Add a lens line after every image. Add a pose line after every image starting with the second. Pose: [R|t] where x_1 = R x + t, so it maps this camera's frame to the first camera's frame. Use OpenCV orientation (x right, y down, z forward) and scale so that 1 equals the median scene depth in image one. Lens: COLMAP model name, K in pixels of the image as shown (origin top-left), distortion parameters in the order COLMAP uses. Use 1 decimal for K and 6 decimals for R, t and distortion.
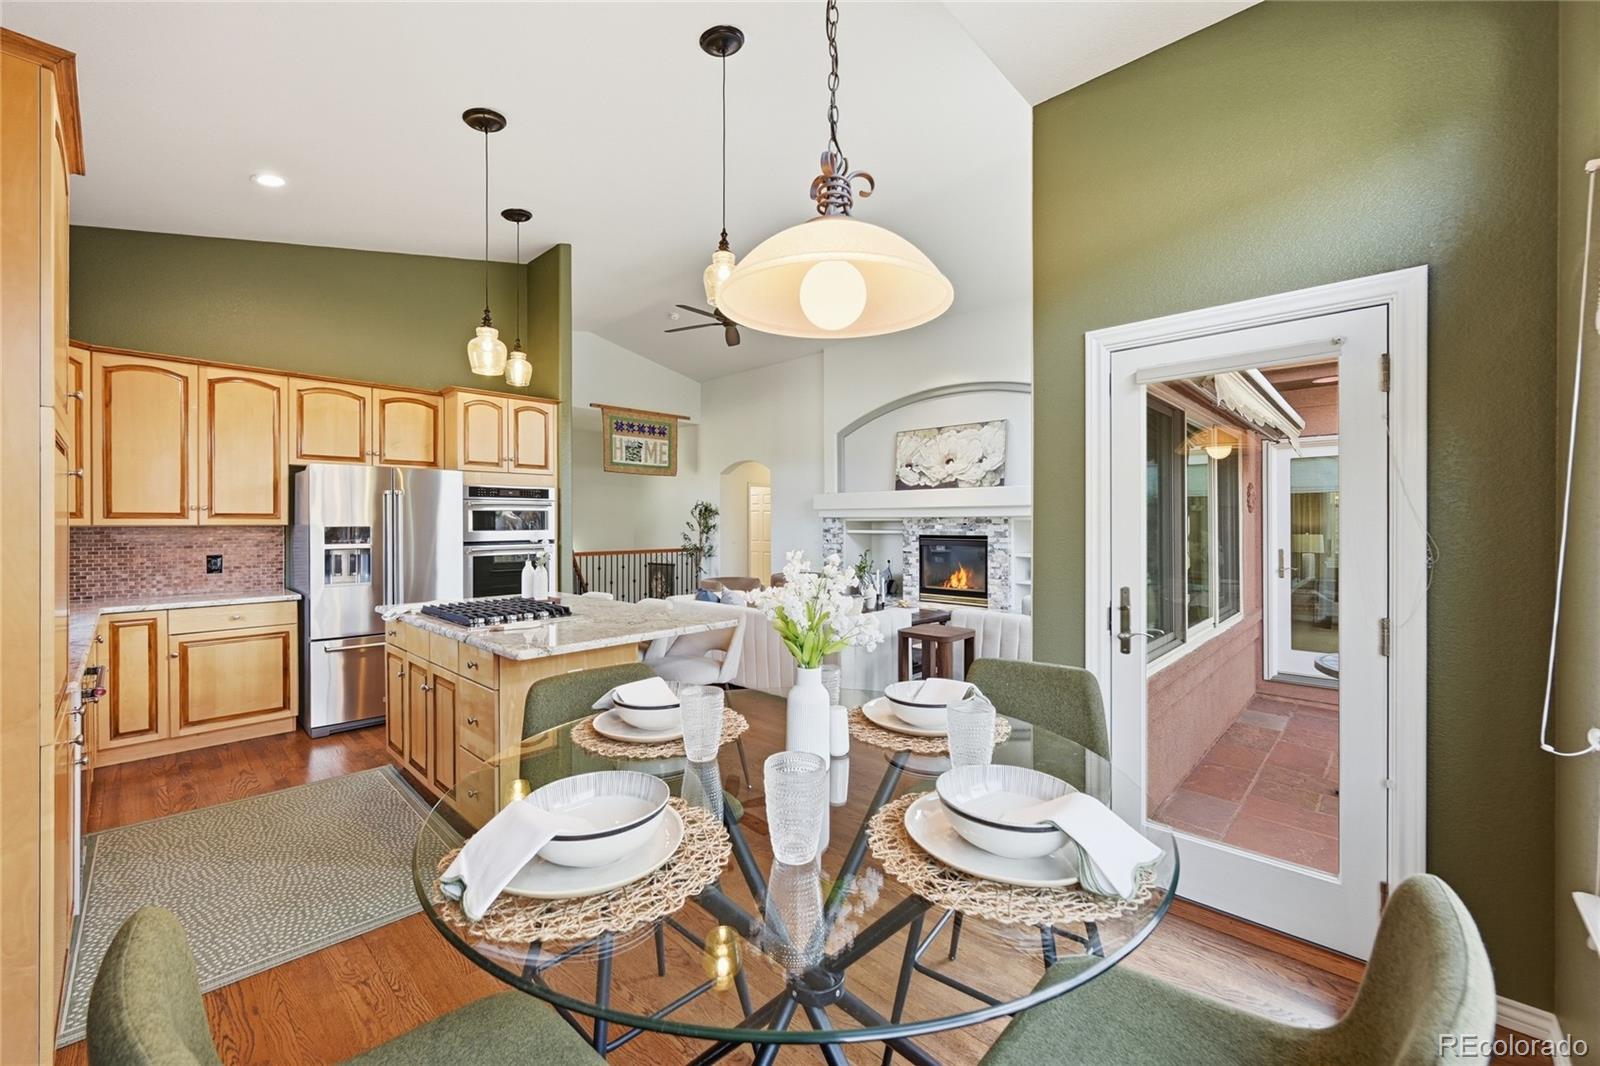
lens RADIAL K [[644.8, 0, 797.7], [0, 644.8, 517.9], [0, 0, 1]] dist [-0.001980, -0.000087]
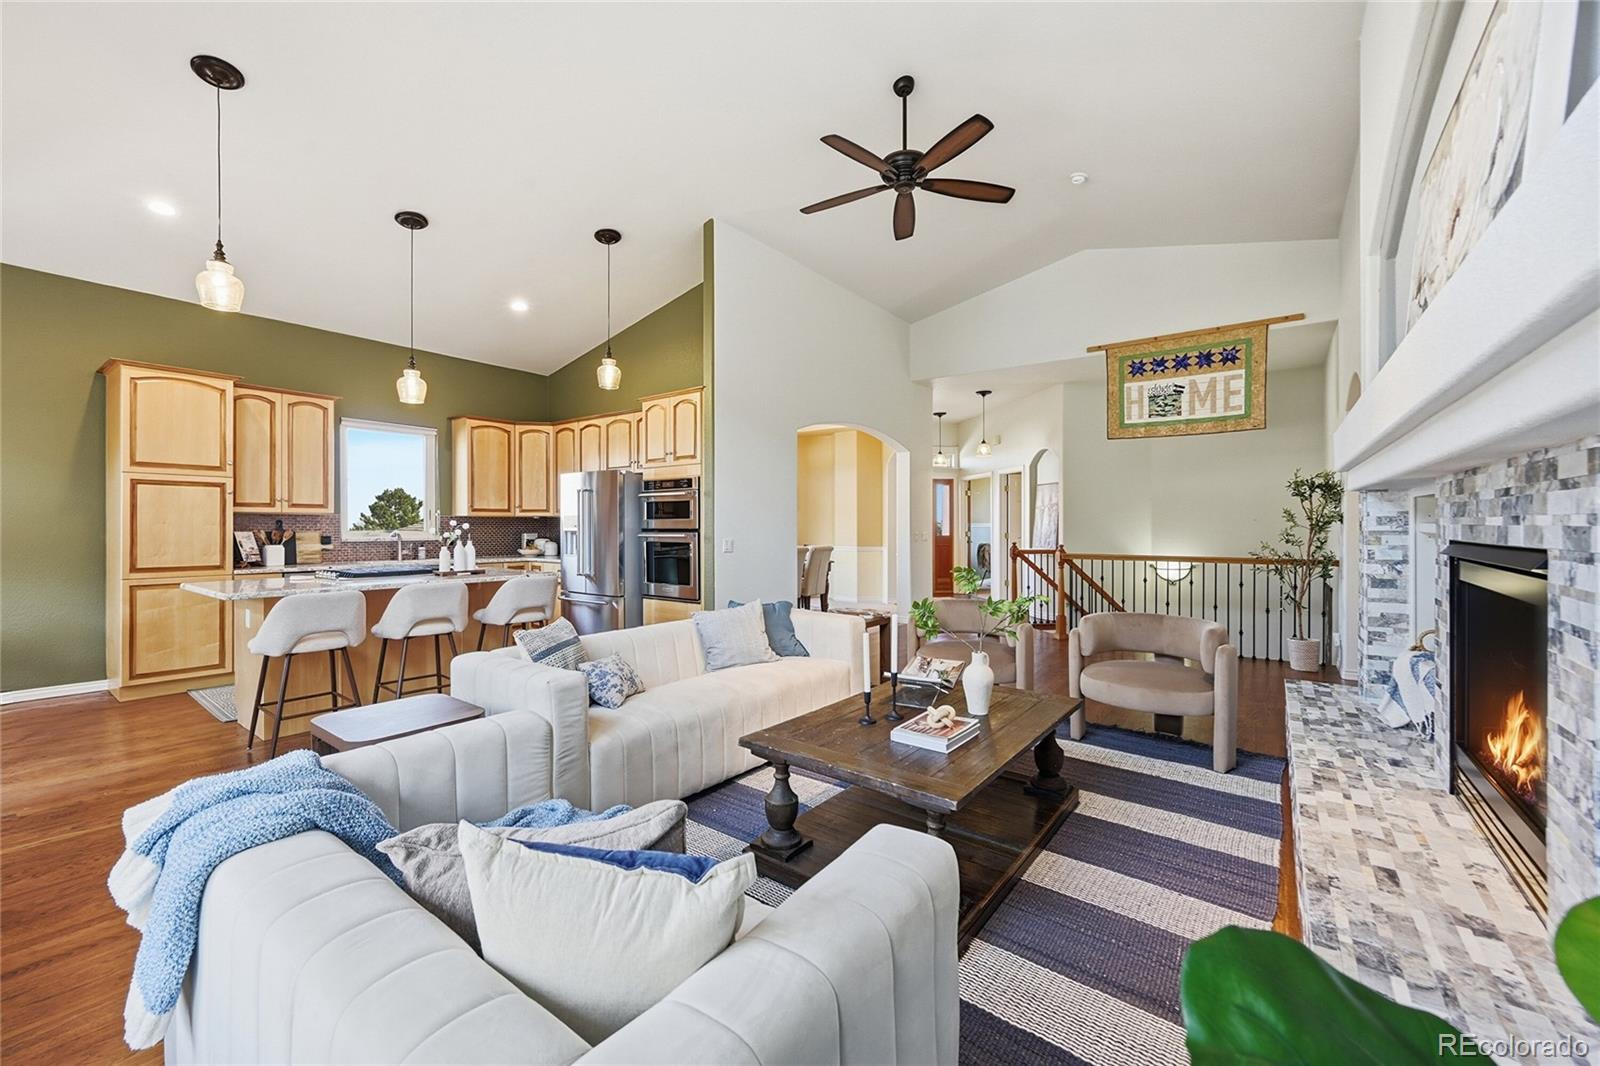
lens RADIAL K [[638.4, 0, 803.7], [0, 638.4, 525.9], [0, 0, 1]] dist [-0.000353, 0.000002]
pose [[0.117207, 0.005293, -0.993093, 0.620549], [0.008405, 0.999945, 0.006322, 0.024892], [0.993072, -0.009088, 0.117156, 1.056399]]
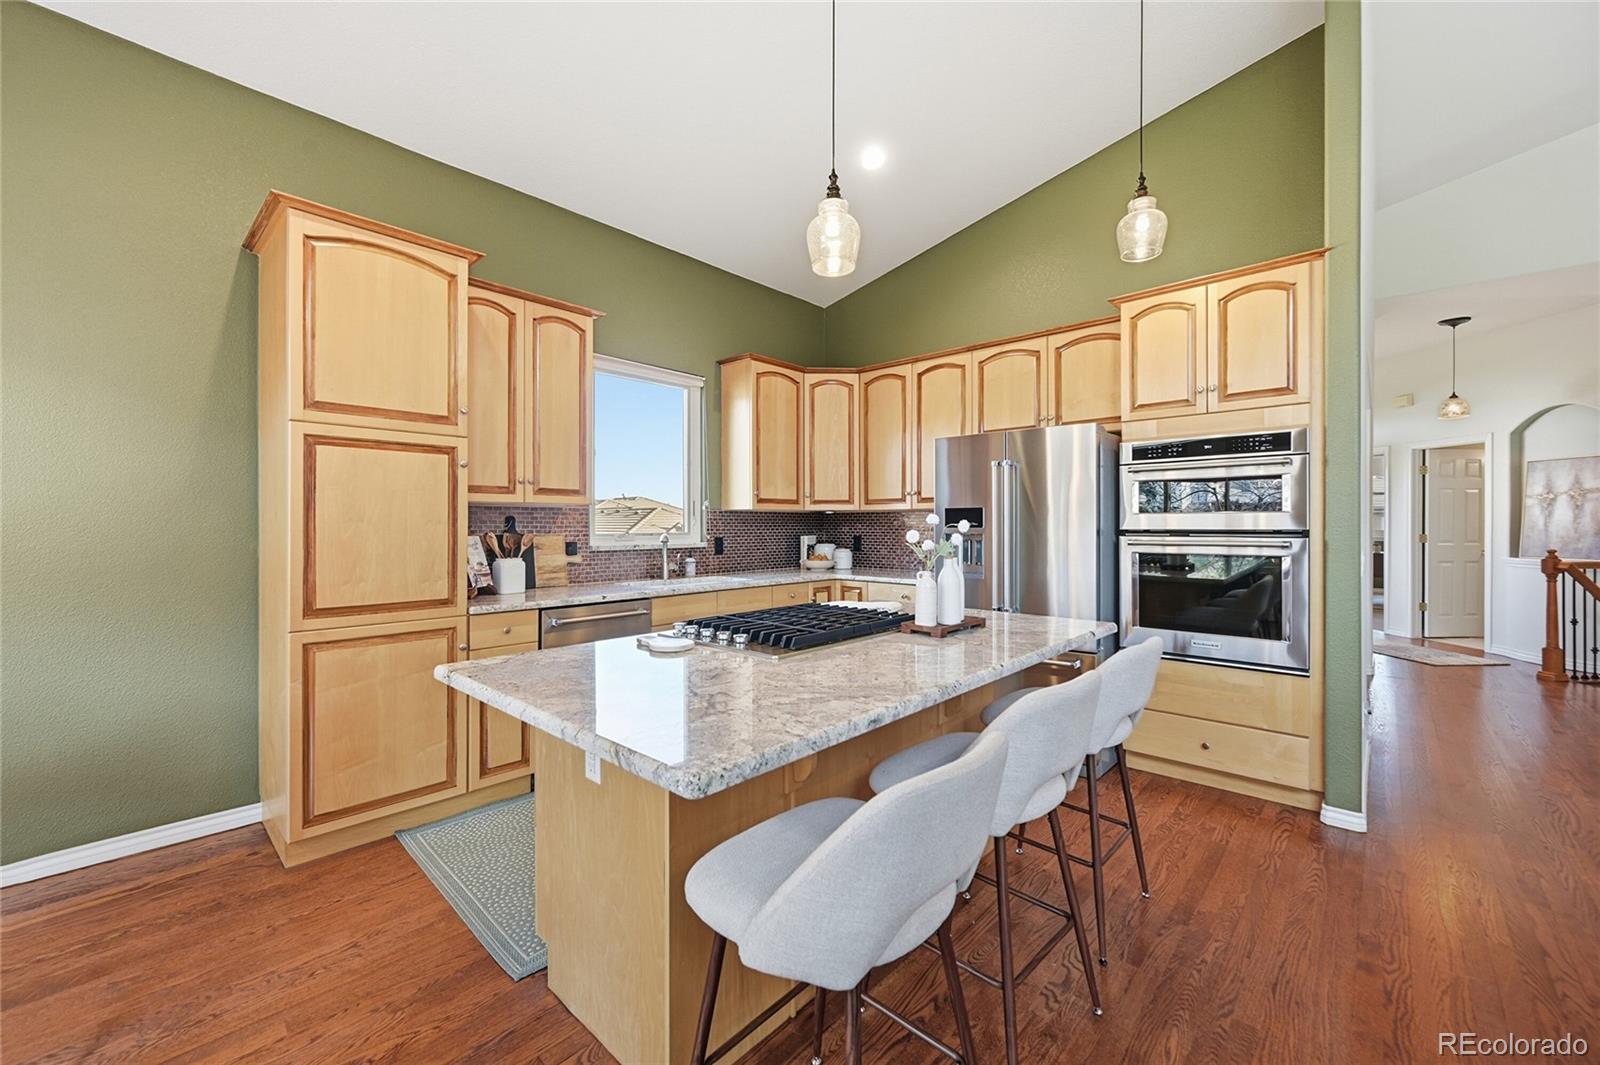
lens RADIAL K [[638.4, 0, 803.7], [0, 638.4, 525.4], [0, 0, 1]] dist [-0.000353, 0.000002]
pose [[0.010071, 0.007005, -0.999925, 0.117046], [0.009924, 0.999926, 0.007105, 0.022303], [0.999900, -0.009995, 0.010000, 0.608038]]
